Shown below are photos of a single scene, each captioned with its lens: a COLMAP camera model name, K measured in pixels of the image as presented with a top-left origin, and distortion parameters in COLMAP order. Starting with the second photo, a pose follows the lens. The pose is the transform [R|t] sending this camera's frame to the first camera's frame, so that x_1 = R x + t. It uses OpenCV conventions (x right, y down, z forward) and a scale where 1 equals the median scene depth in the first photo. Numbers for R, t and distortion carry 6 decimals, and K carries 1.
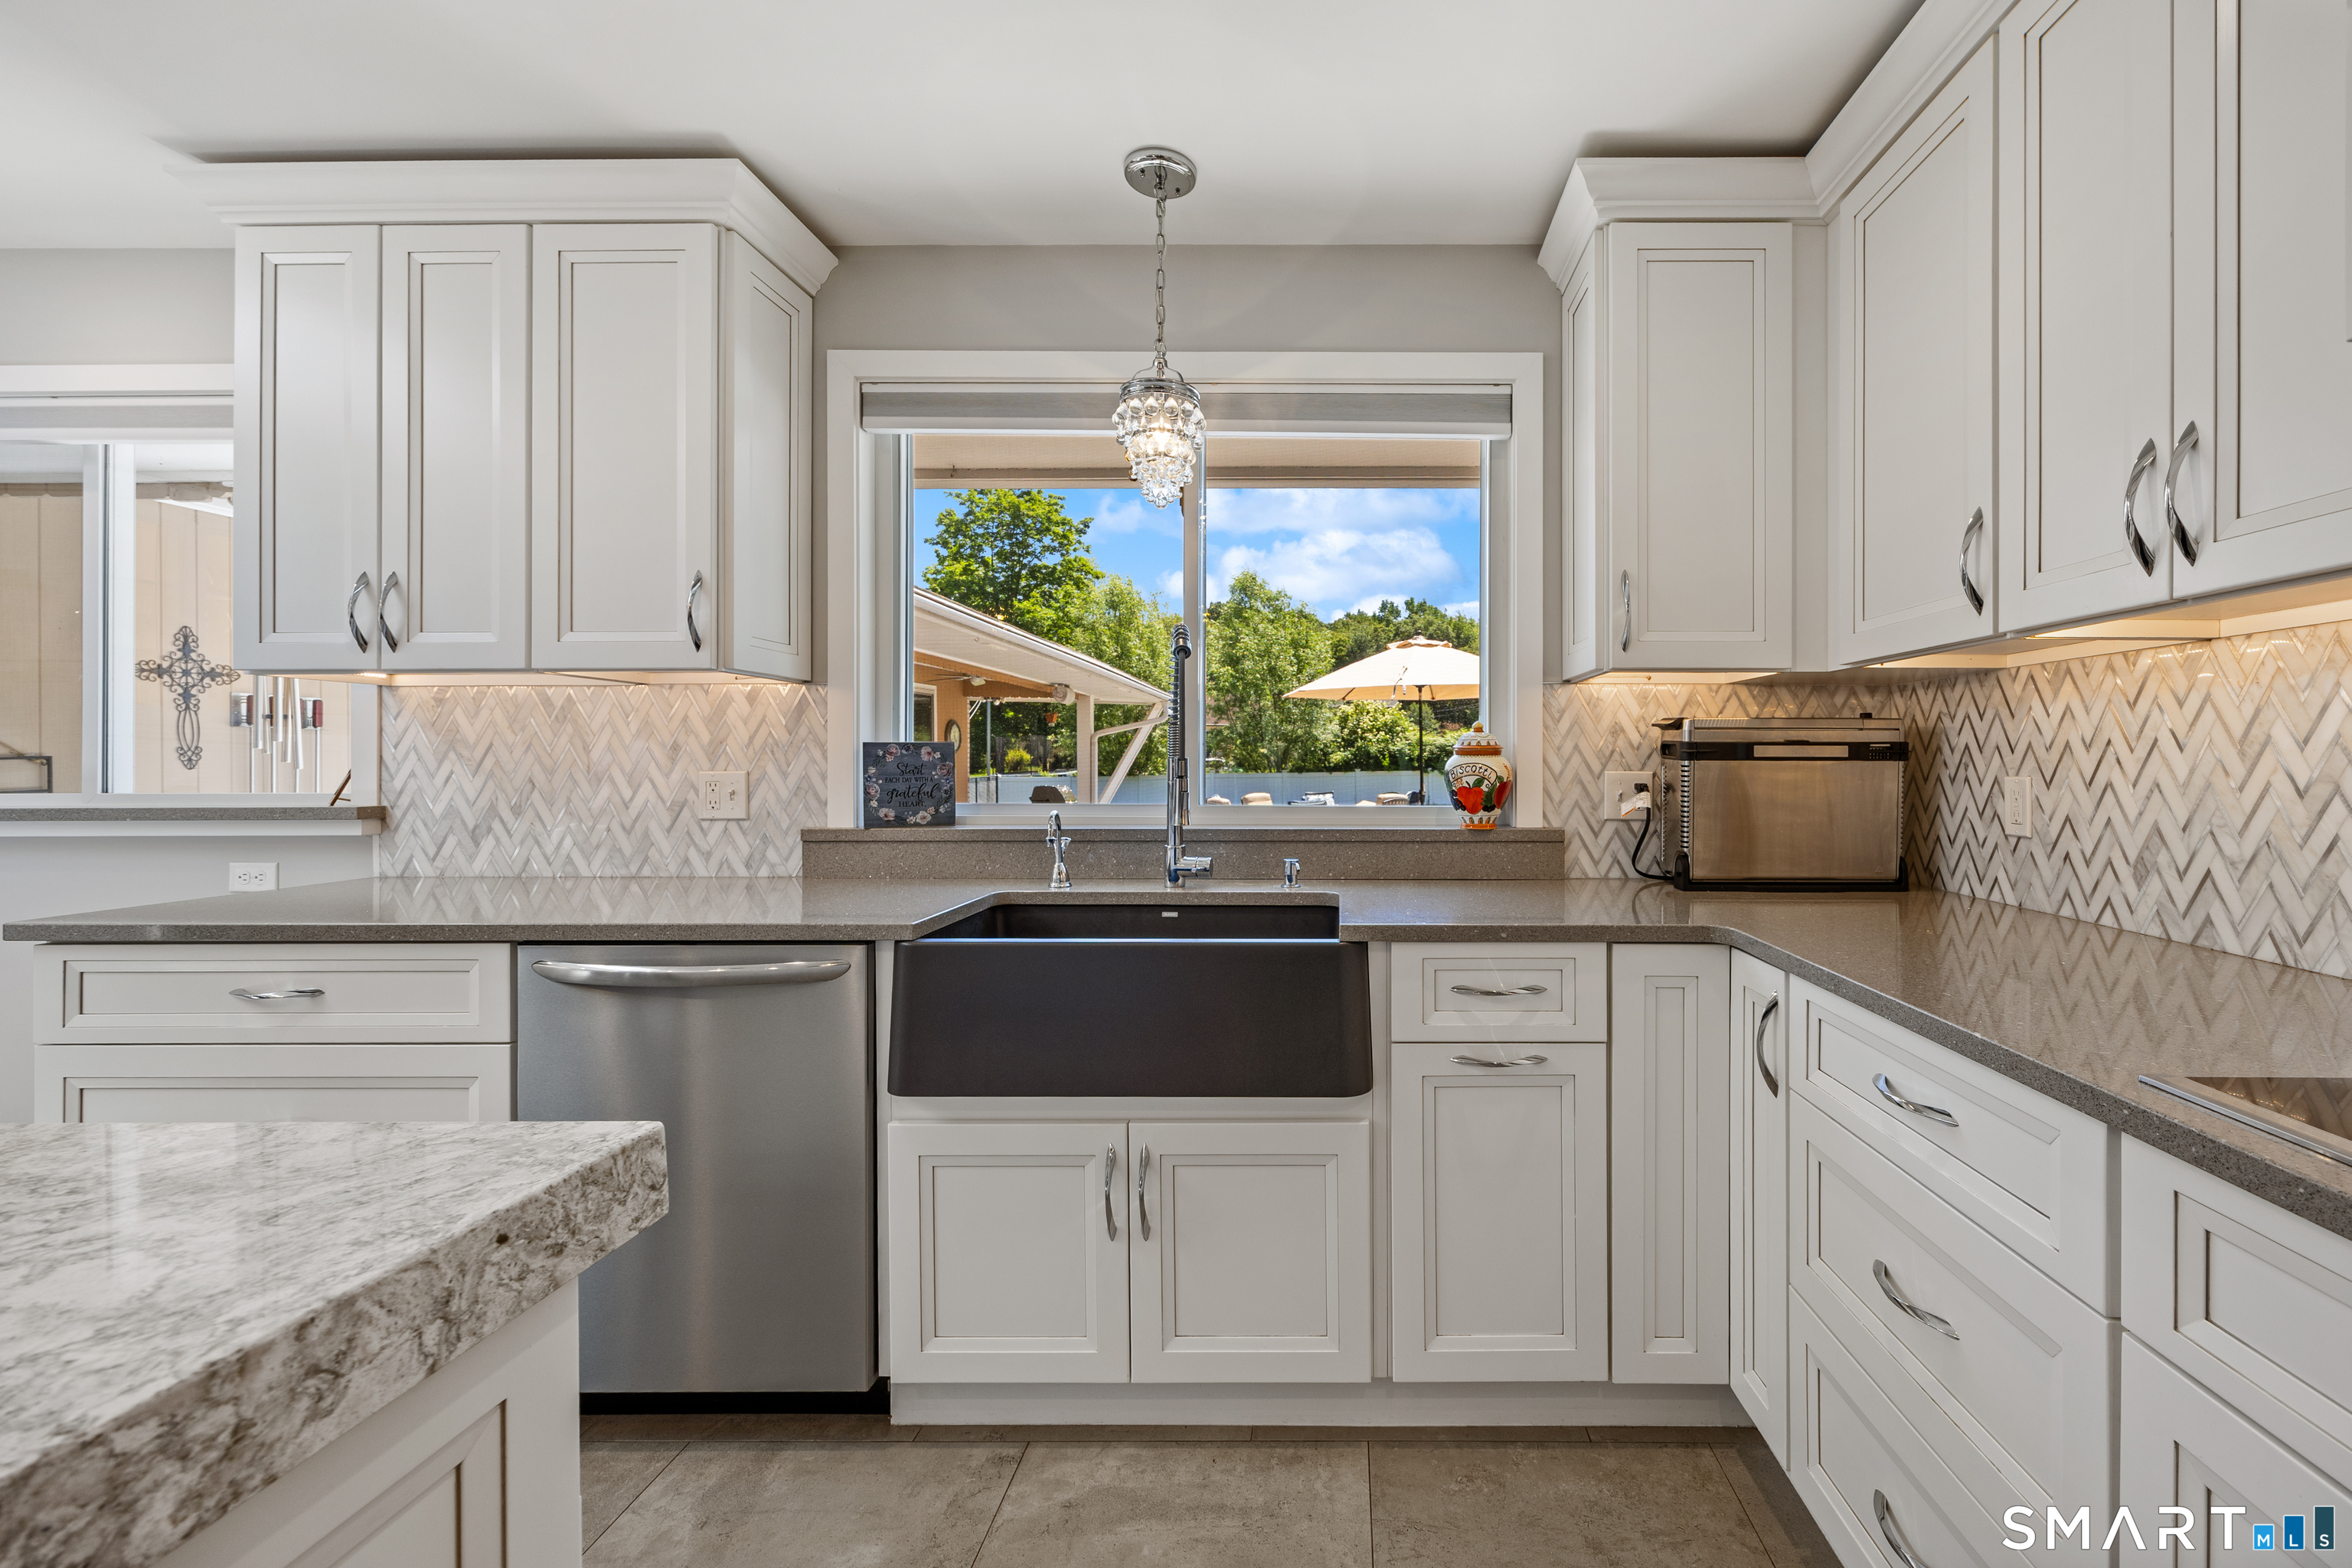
lens RADIAL K [[928.3, 0, 1173.3], [0, 928.3, 751.8], [0, 0, 1]] dist [0.000307, 0.000073]
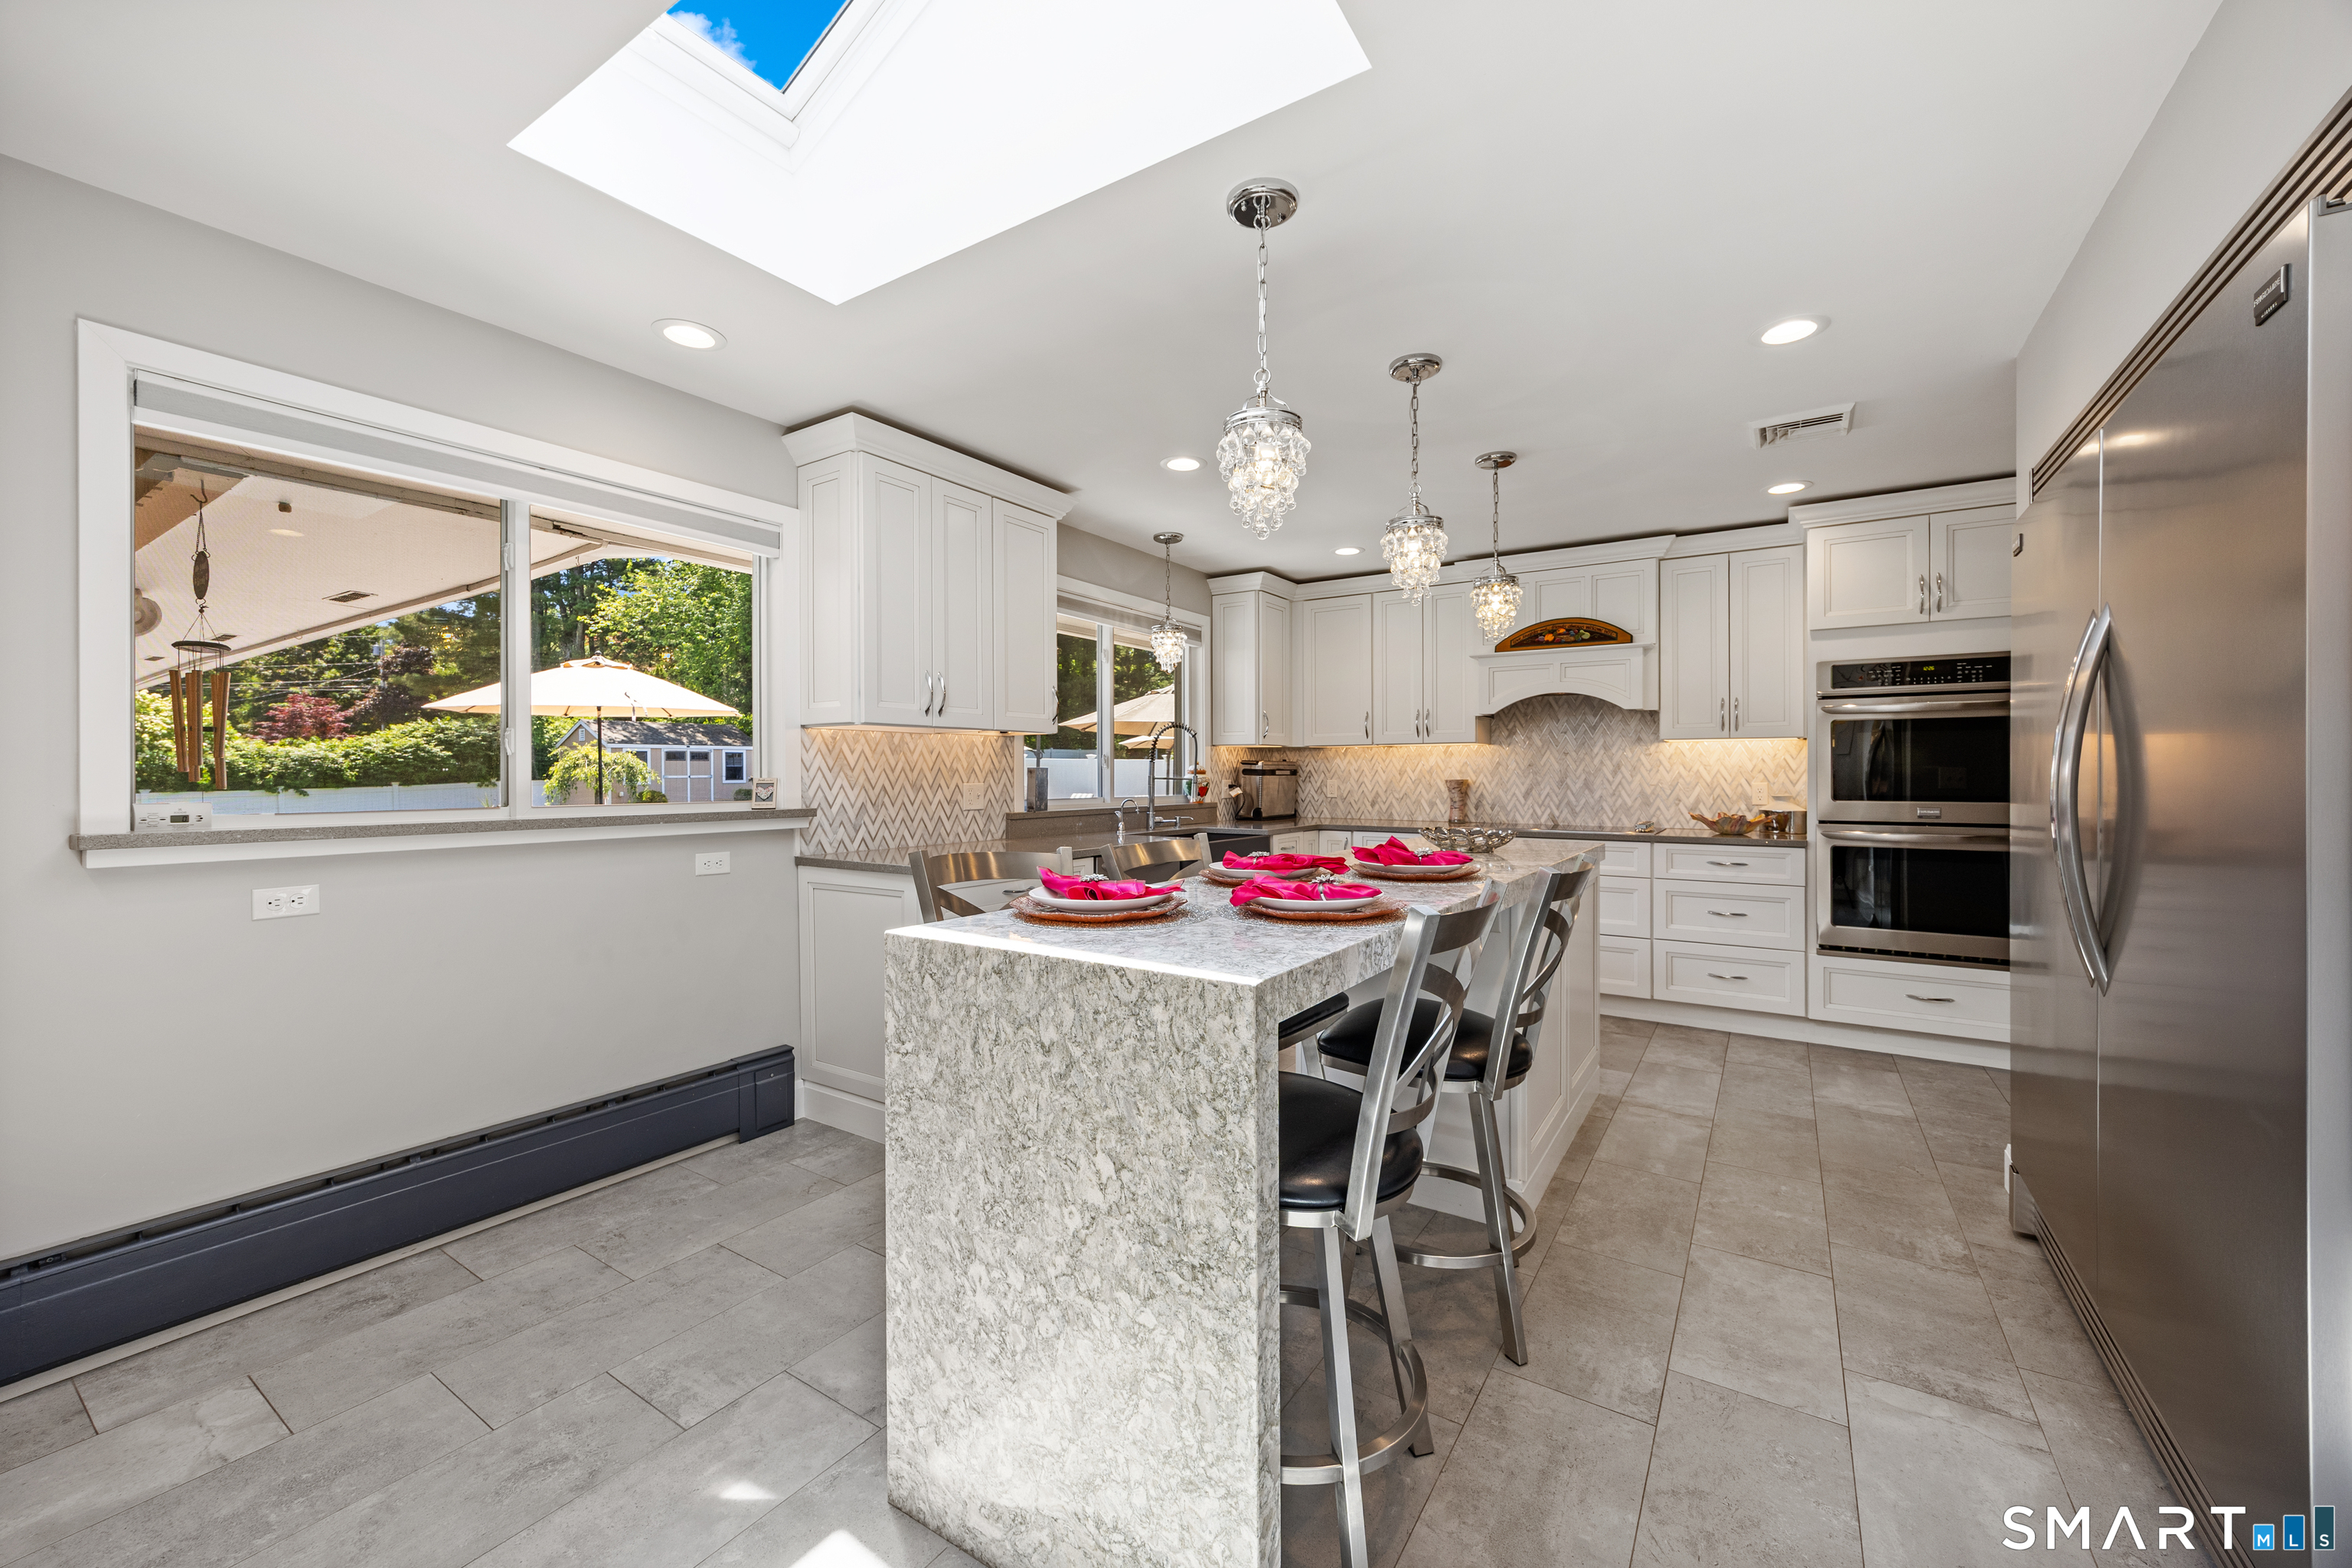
lens RADIAL K [[928.3, 0, 1173.3], [0, 928.3, 751.8], [0, 0, 1]] dist [0.000307, 0.000073]
pose [[0.562139, 0.019317, 0.826817, -1.876164], [-0.009408, 0.999812, -0.016962, -0.011730], [-0.826989, 0.001756, 0.562215, -0.352246]]
